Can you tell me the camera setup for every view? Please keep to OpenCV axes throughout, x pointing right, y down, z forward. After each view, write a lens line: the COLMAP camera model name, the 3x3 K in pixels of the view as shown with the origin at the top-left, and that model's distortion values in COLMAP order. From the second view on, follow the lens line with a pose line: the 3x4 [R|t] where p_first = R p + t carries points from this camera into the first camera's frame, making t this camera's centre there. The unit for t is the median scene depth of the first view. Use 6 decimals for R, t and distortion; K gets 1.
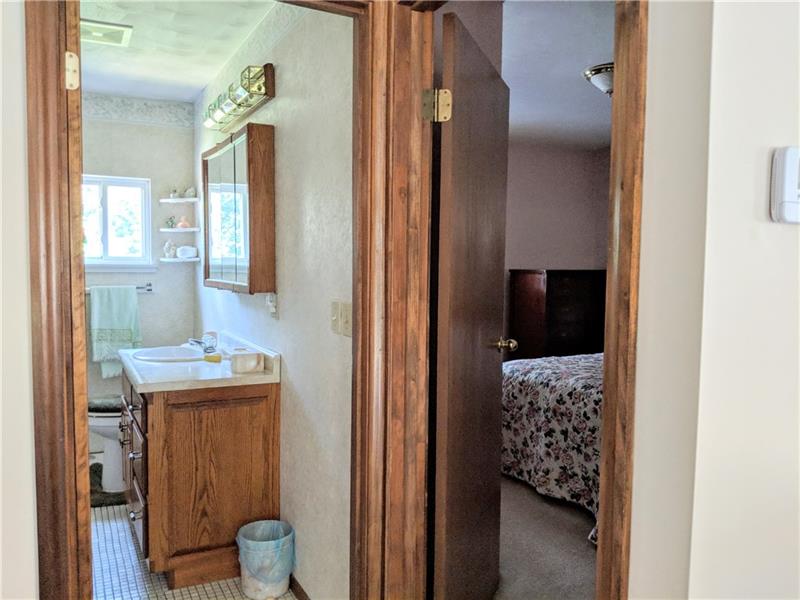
lens RADIAL K [[632.1, 0, 400.0], [0, 632.1, 300.0], [0, 0, 1]] dist [0.052719, -0.125232]
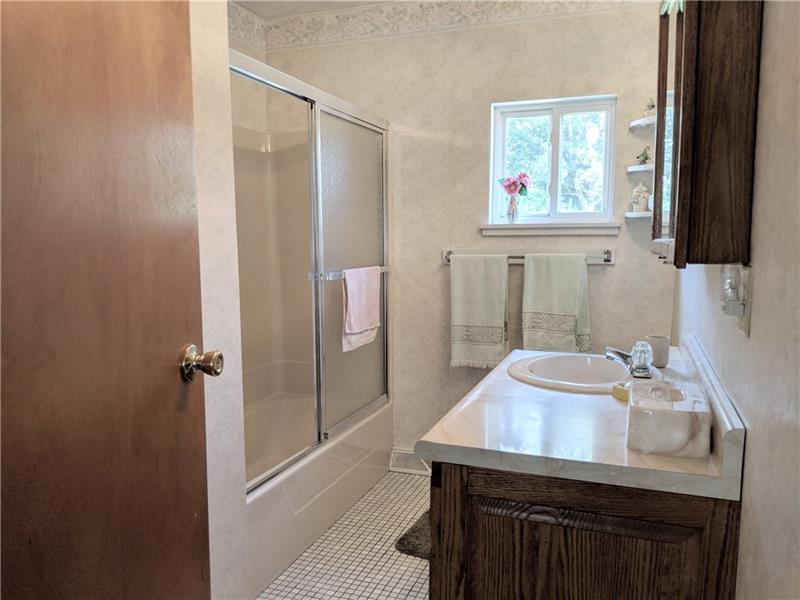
lens RADIAL K [[632.1, 0, 400.0], [0, 632.1, 300.0], [0, 0, 1]] dist [0.052719, -0.125232]
pose [[0.664100, 0.061377, -0.745120, -0.039919], [-0.032801, 0.998057, 0.052978, -0.002451], [0.746924, -0.010742, 0.664822, 0.472781]]
